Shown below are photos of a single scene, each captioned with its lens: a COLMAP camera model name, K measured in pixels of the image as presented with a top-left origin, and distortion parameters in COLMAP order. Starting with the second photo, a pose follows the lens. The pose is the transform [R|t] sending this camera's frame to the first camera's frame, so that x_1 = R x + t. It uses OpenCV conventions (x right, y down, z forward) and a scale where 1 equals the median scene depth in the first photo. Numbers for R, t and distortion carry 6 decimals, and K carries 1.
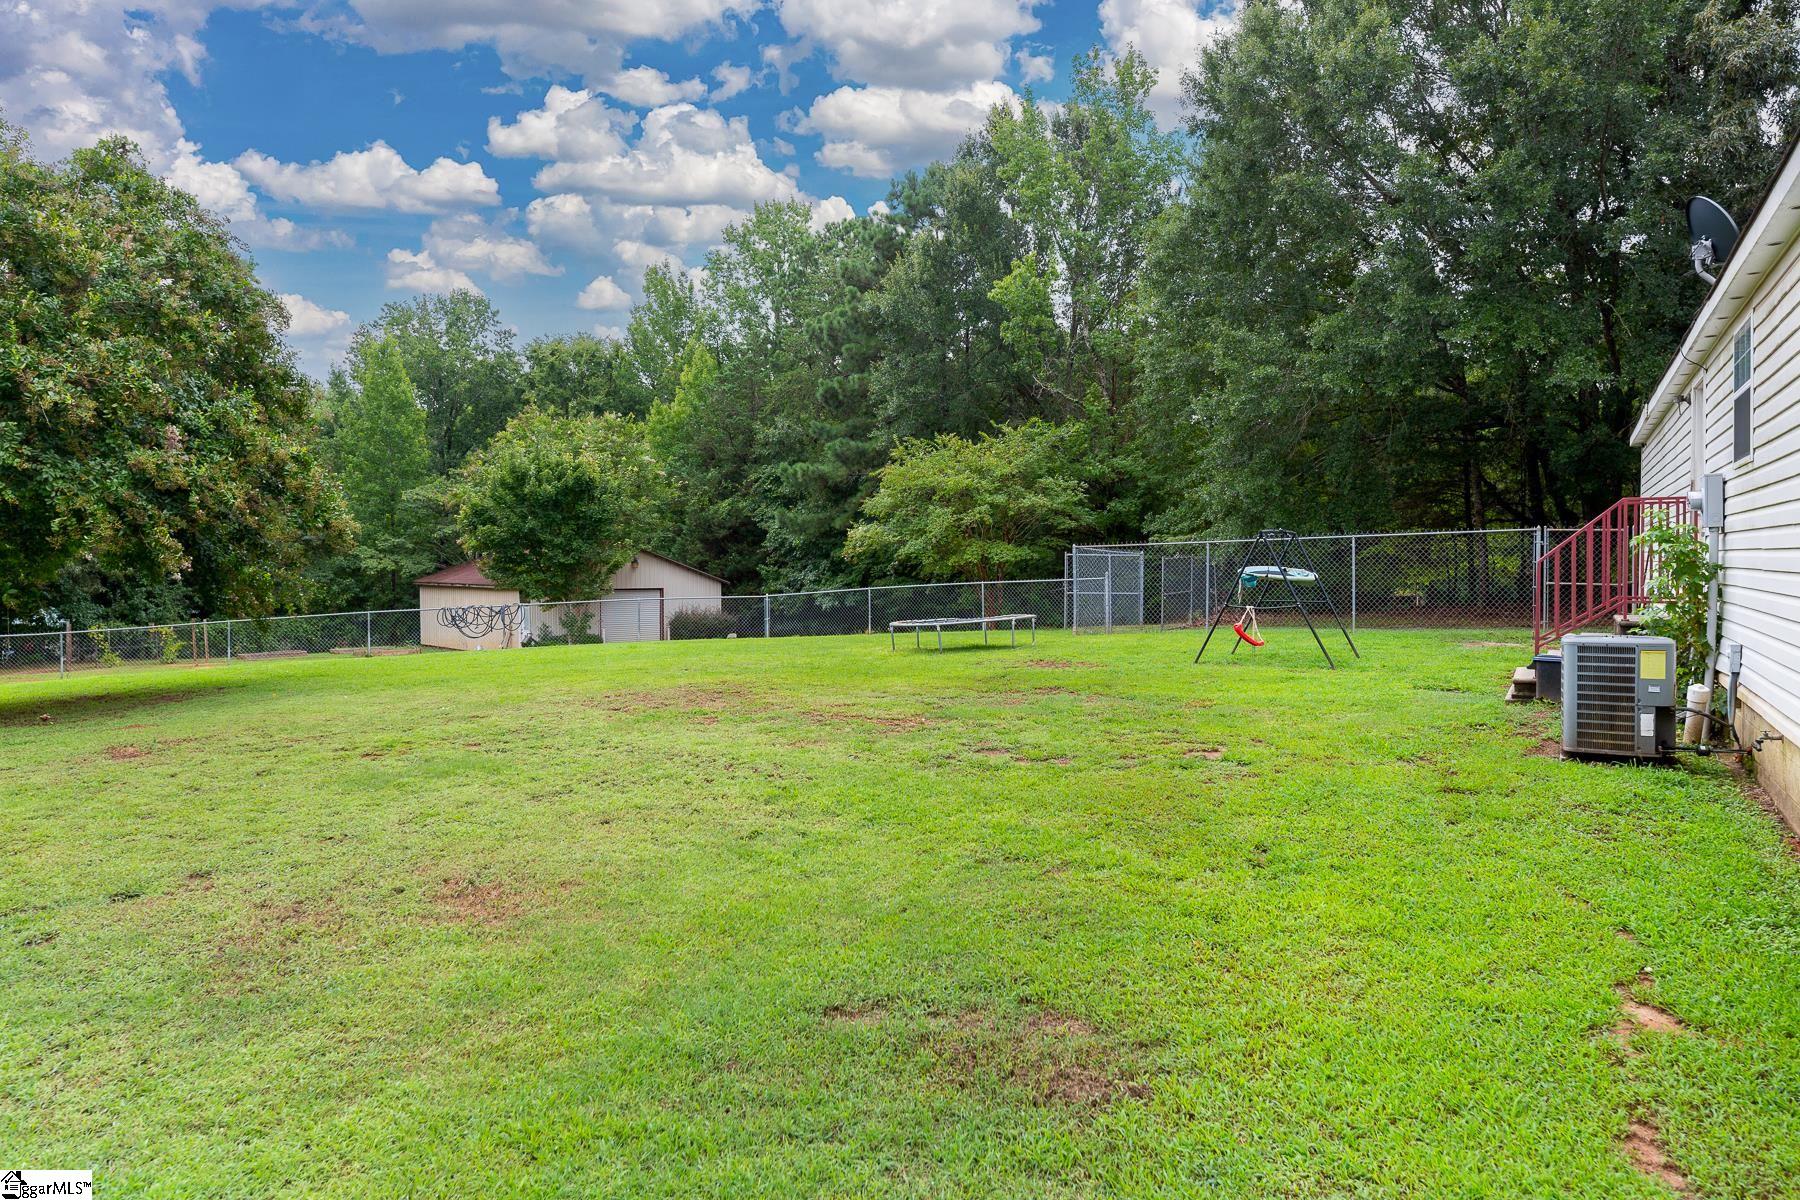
lens RADIAL K [[1178.0, 0, 899.9], [0, 1178.0, 591.8], [0, 0, 1]] dist [0.003860, -0.000945]
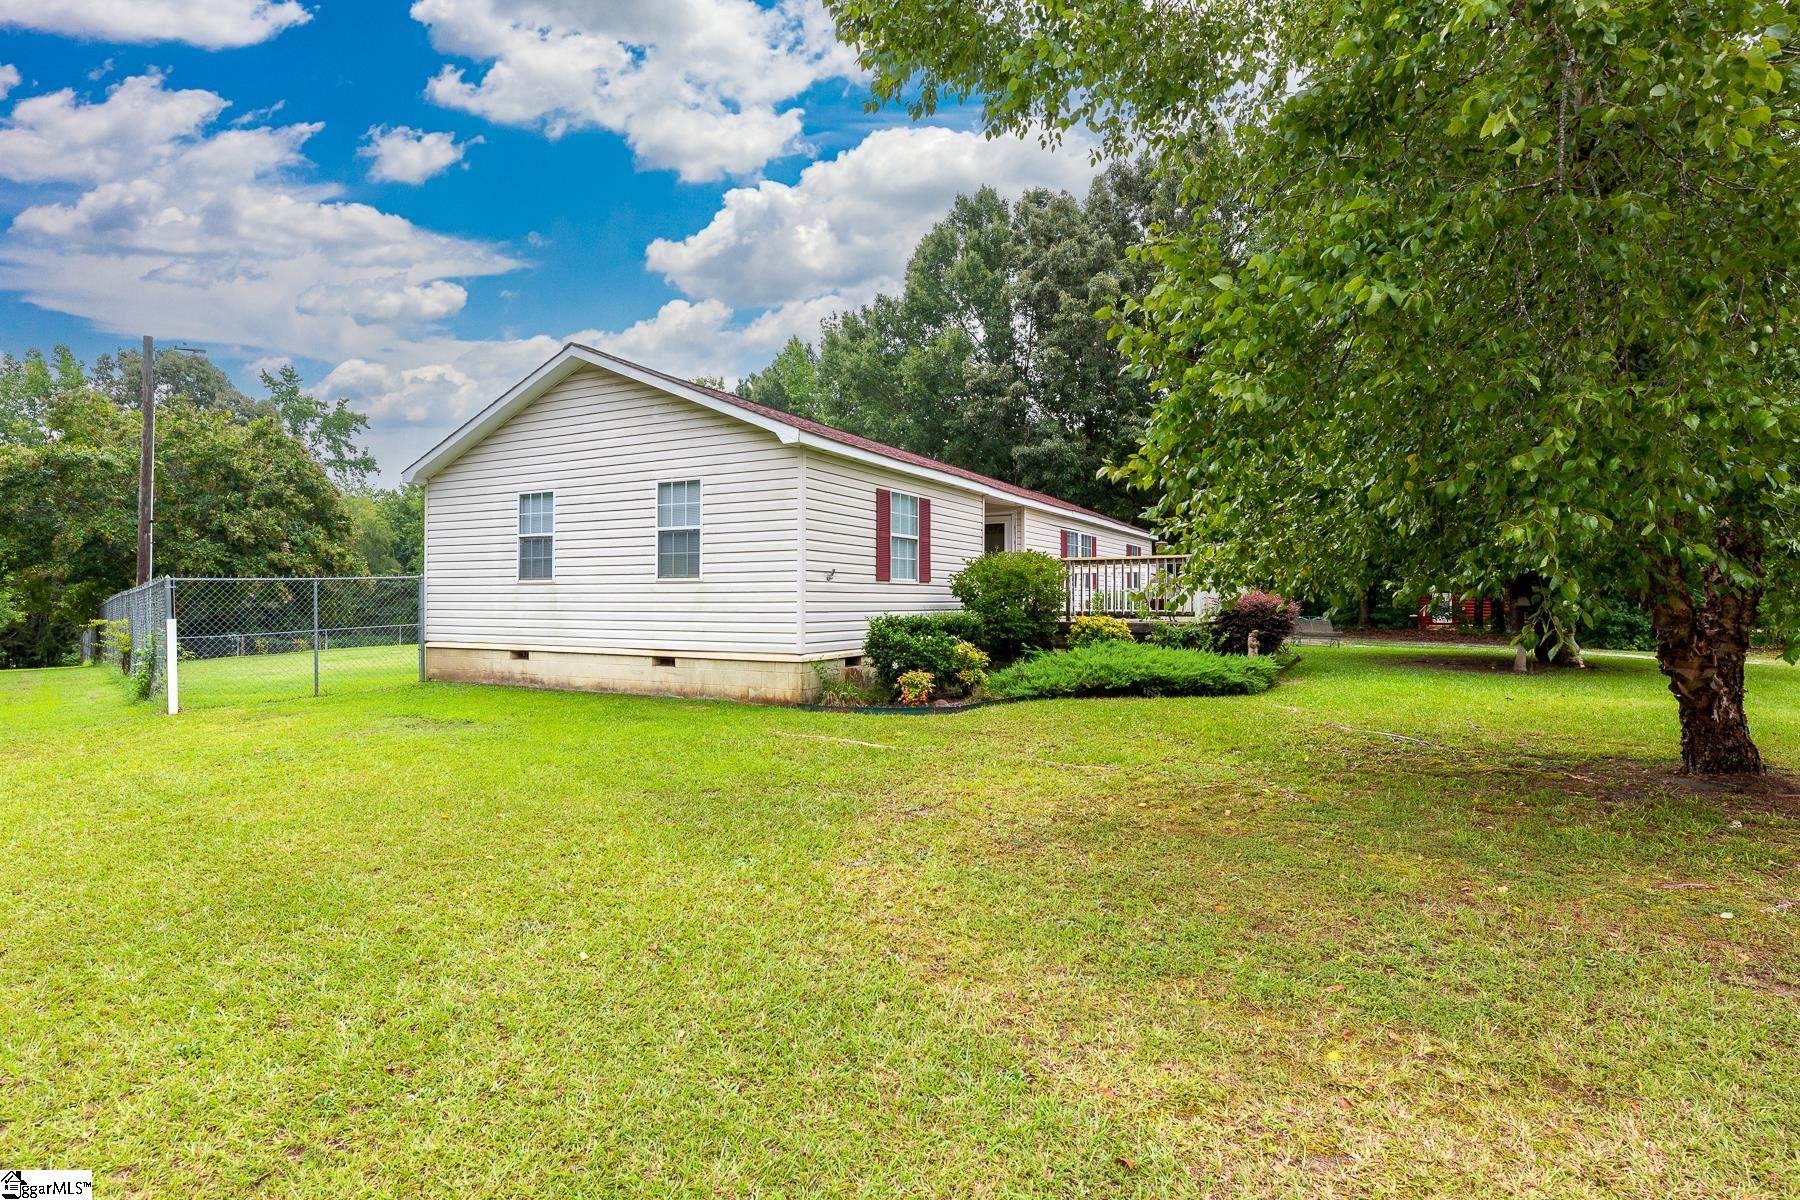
lens RADIAL K [[895.4, 0, 901.5], [0, 895.4, 602.0], [0, 0, 1]] dist [0.002917, 0.000454]
pose [[0.999853, 0.004004, 0.016668, 0.680475], [-0.003585, 0.999679, -0.025065, 0.030909], [-0.016763, 0.025002, 0.999547, -0.953706]]
